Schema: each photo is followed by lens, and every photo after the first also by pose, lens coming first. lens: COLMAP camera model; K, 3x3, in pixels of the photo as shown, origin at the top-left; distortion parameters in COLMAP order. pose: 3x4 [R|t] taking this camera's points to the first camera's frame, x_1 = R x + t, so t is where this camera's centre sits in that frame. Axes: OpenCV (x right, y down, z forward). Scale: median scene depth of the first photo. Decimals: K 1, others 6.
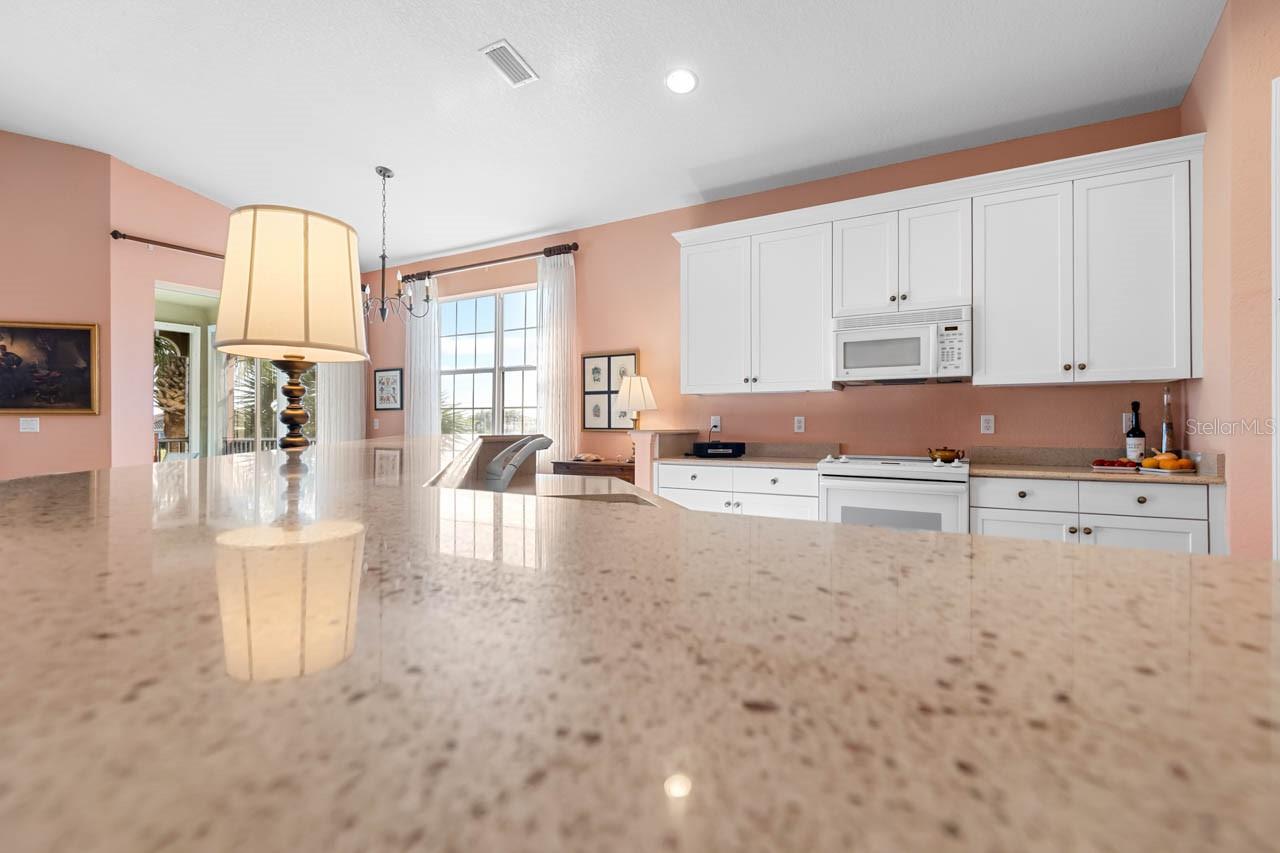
lens RADIAL K [[566.8, 0, 641.6], [0, 566.8, 422.6], [0, 0, 1]] dist [0.000718, -0.000927]
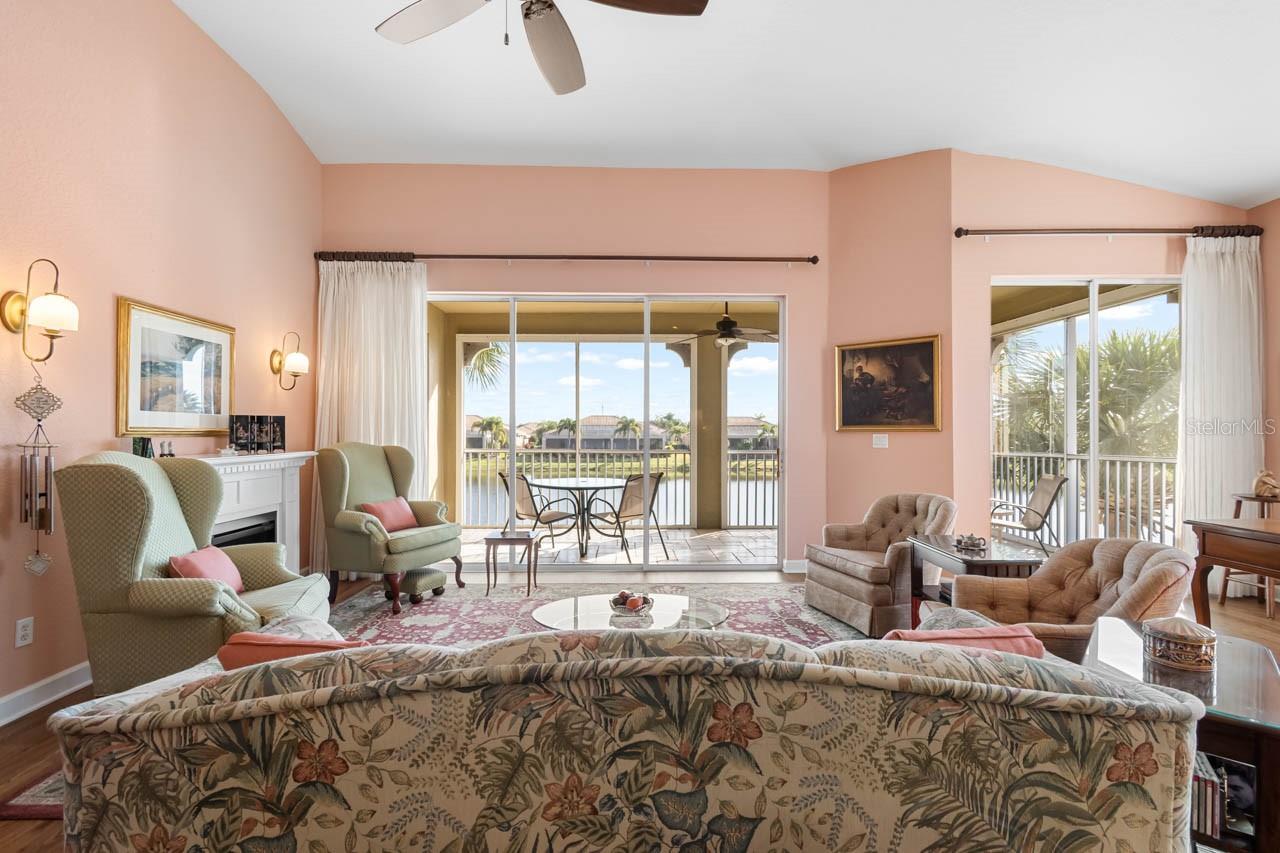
lens RADIAL K [[570.3, 0, 633.9], [0, 570.3, 430.0], [0, 0, 1]] dist [0.001586, -0.001081]
pose [[0.507094, -0.002963, -0.861886, -0.419994], [0.003277, 0.999993, -0.001510, -0.016109], [0.861885, -0.002058, 0.507100, 0.090300]]
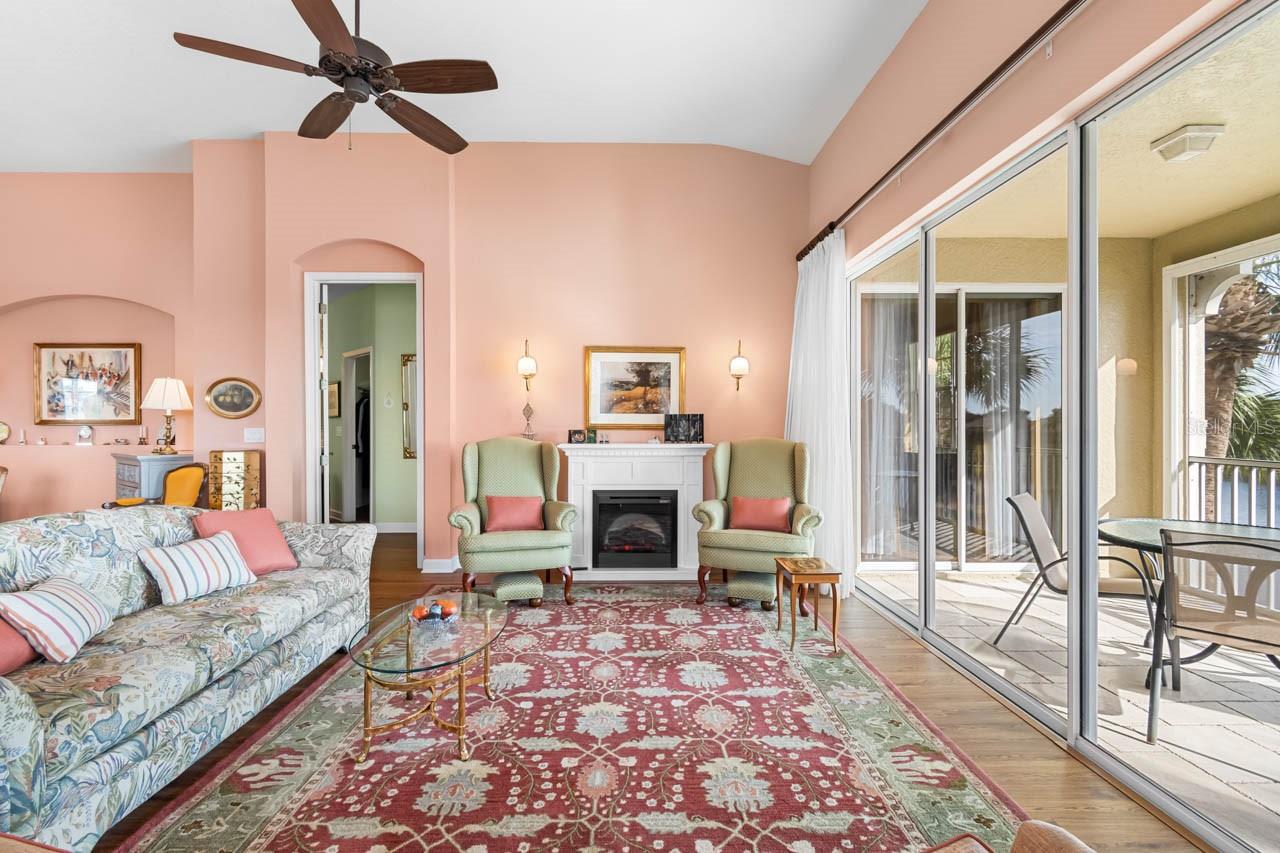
lens RADIAL K [[571.3, 0, 628.5], [0, 571.3, 424.1], [0, 0, 1]] dist [0.002733, -0.000269]
pose [[-0.863324, -0.003089, -0.504641, -0.798854], [-0.000145, 0.999983, -0.005873, -0.015607], [0.504651, -0.004997, -0.863309, 0.918630]]
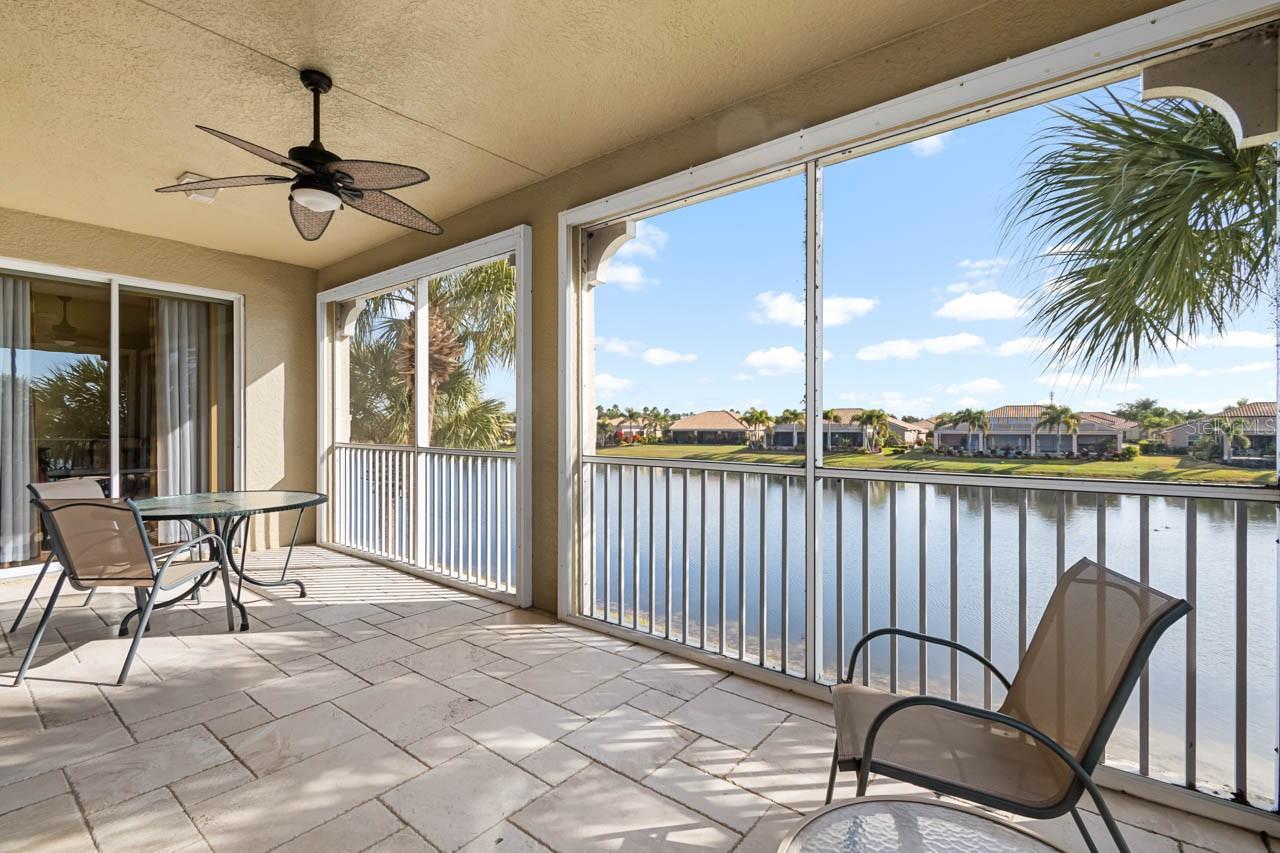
lens RADIAL K [[572.9, 0, 637.2], [0, 572.9, 430.2], [0, 0, 1]] dist [0.004825, -0.002881]
pose [[-0.157557, 0.006178, -0.987491, -0.980801], [0.004362, 0.999975, 0.005560, 0.003746], [0.987500, -0.003432, -0.157580, 1.452626]]
